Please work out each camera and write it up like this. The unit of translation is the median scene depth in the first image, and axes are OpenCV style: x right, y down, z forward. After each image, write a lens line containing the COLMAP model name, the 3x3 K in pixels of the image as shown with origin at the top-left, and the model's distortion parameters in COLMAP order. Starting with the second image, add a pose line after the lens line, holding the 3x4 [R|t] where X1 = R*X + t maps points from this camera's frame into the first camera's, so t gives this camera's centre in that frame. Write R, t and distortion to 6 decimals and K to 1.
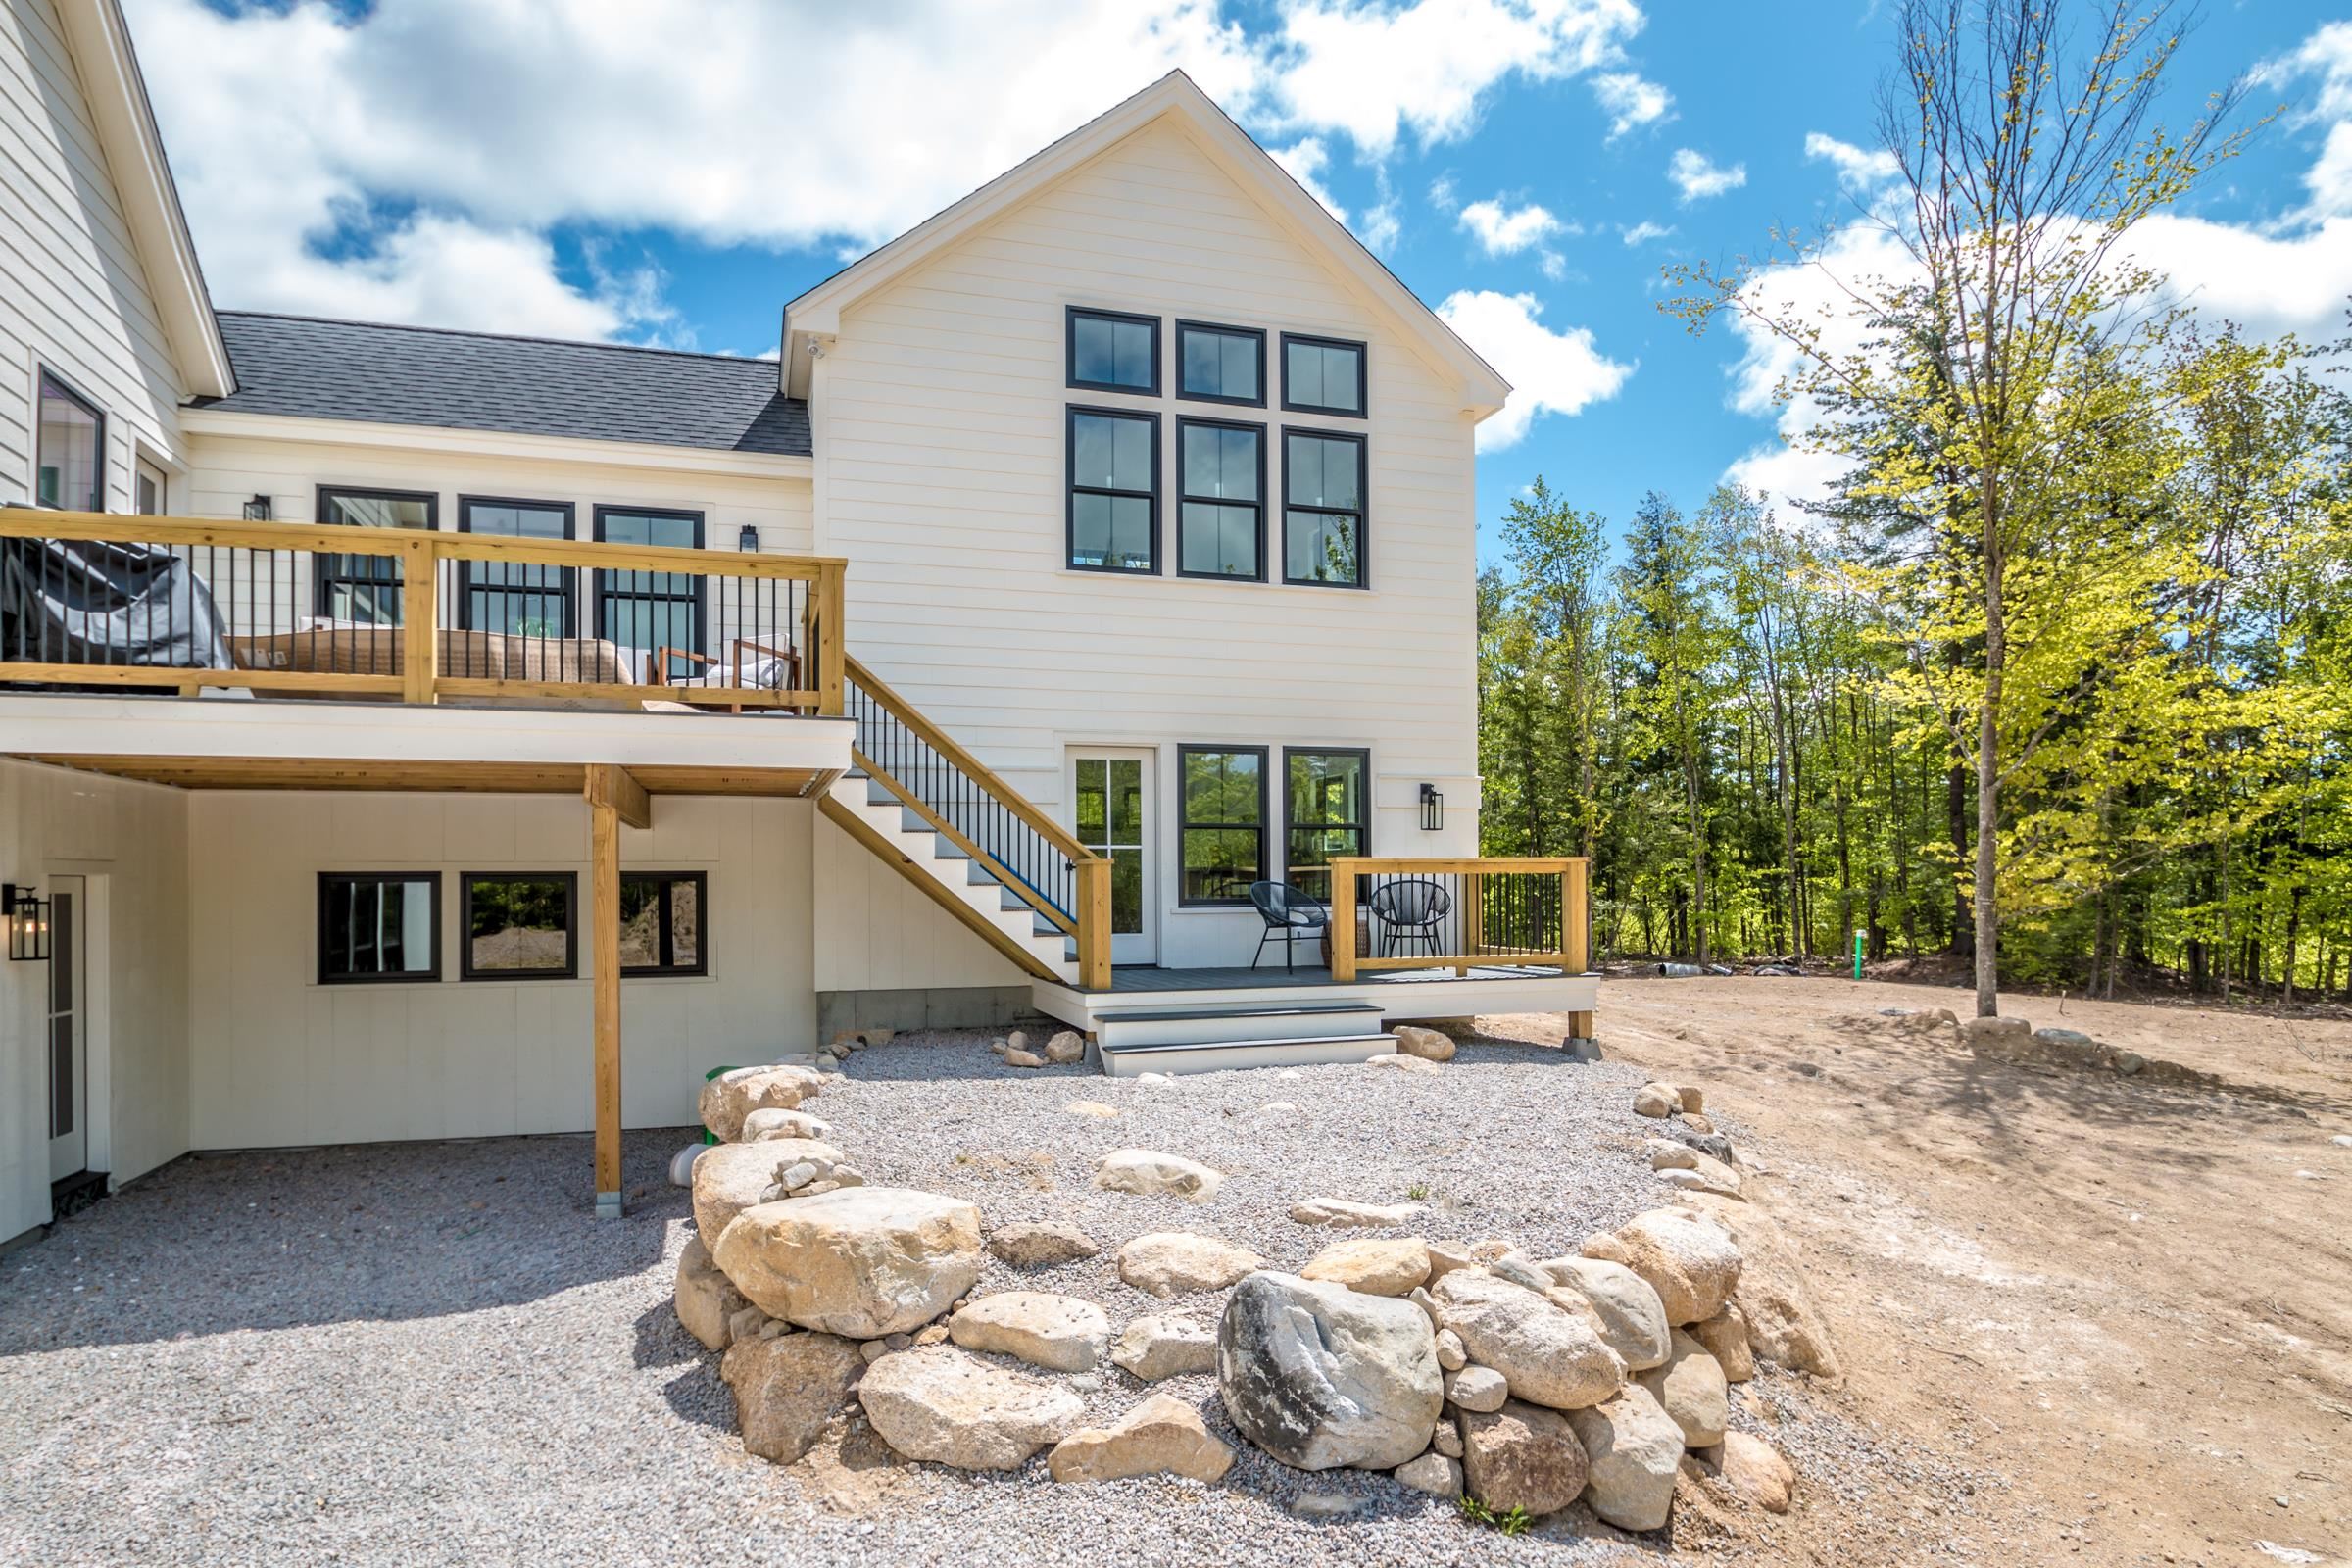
lens RADIAL K [[1327.5, 0, 1134.0], [0, 1327.5, 869.5], [0, 0, 1]] dist [-0.010550, -0.000217]
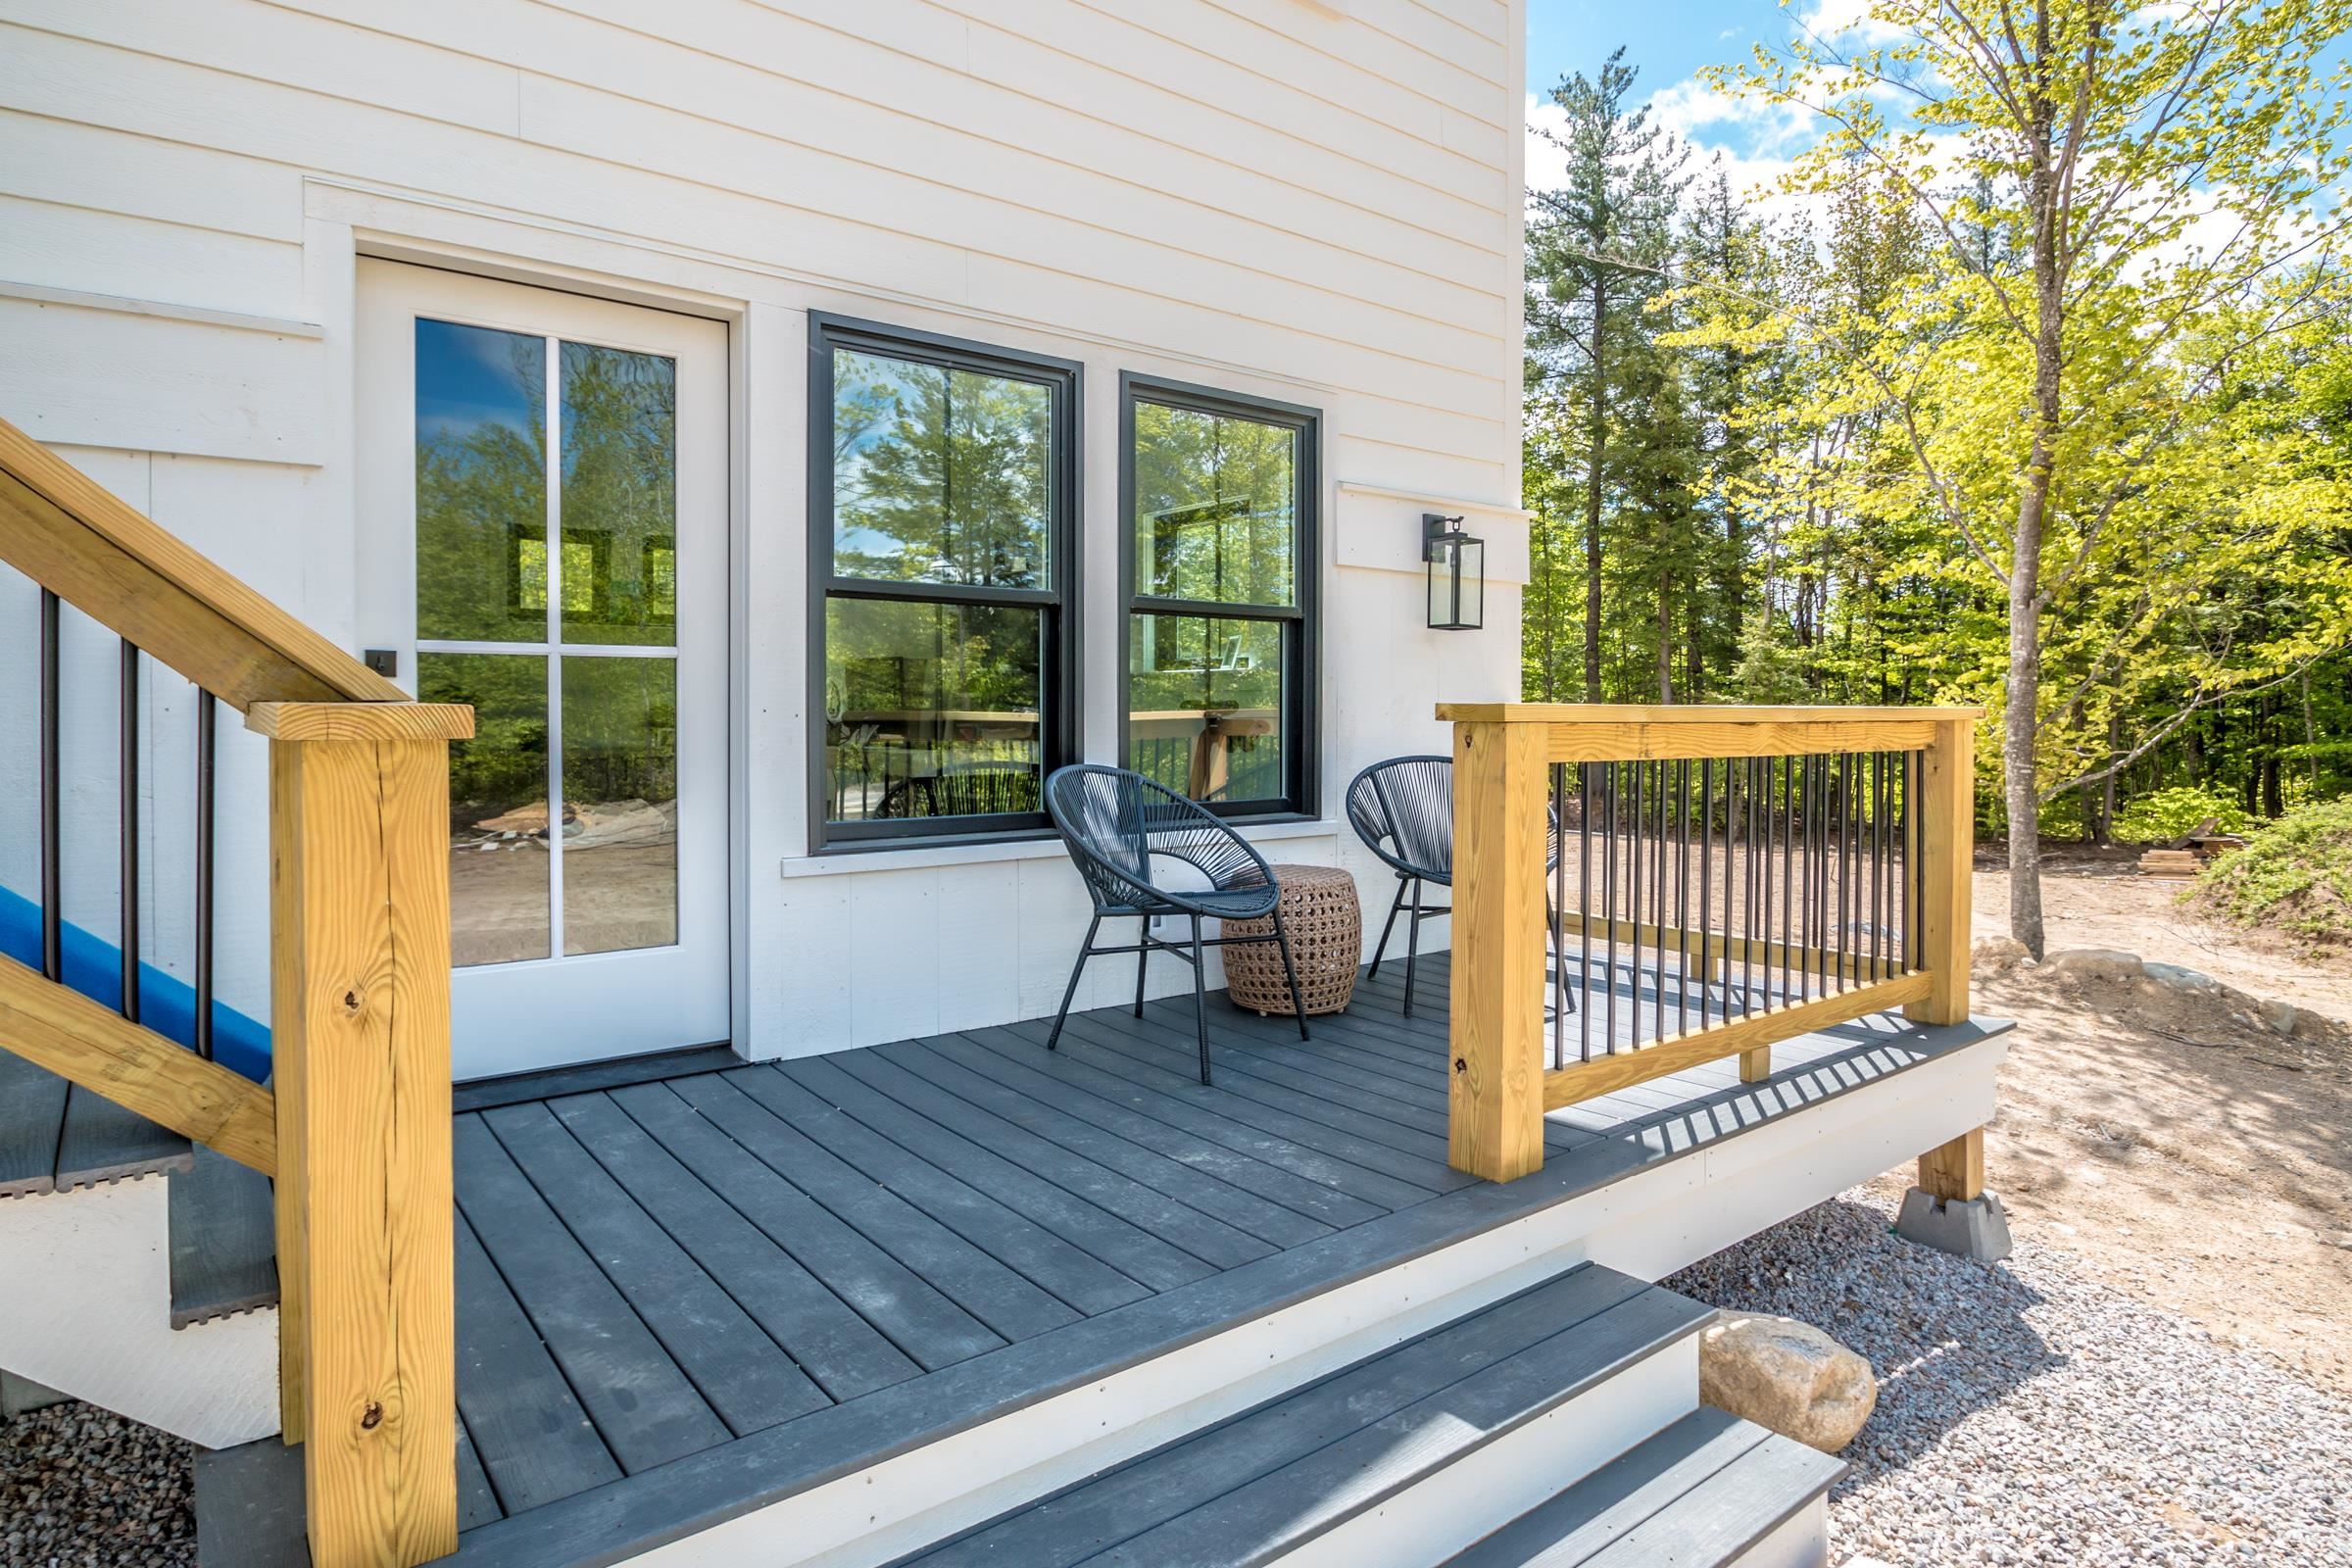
lens RADIAL K [[1293.6, 0, 1182.4], [0, 1293.6, 726.8], [0, 0, 1]] dist [-0.000522, 0.000157]
pose [[0.930728, 0.000825, 0.365710, 0.005532], [-0.006313, 0.999885, 0.013812, -0.005835], [-0.365656, -0.015164, 0.930626, 0.775313]]
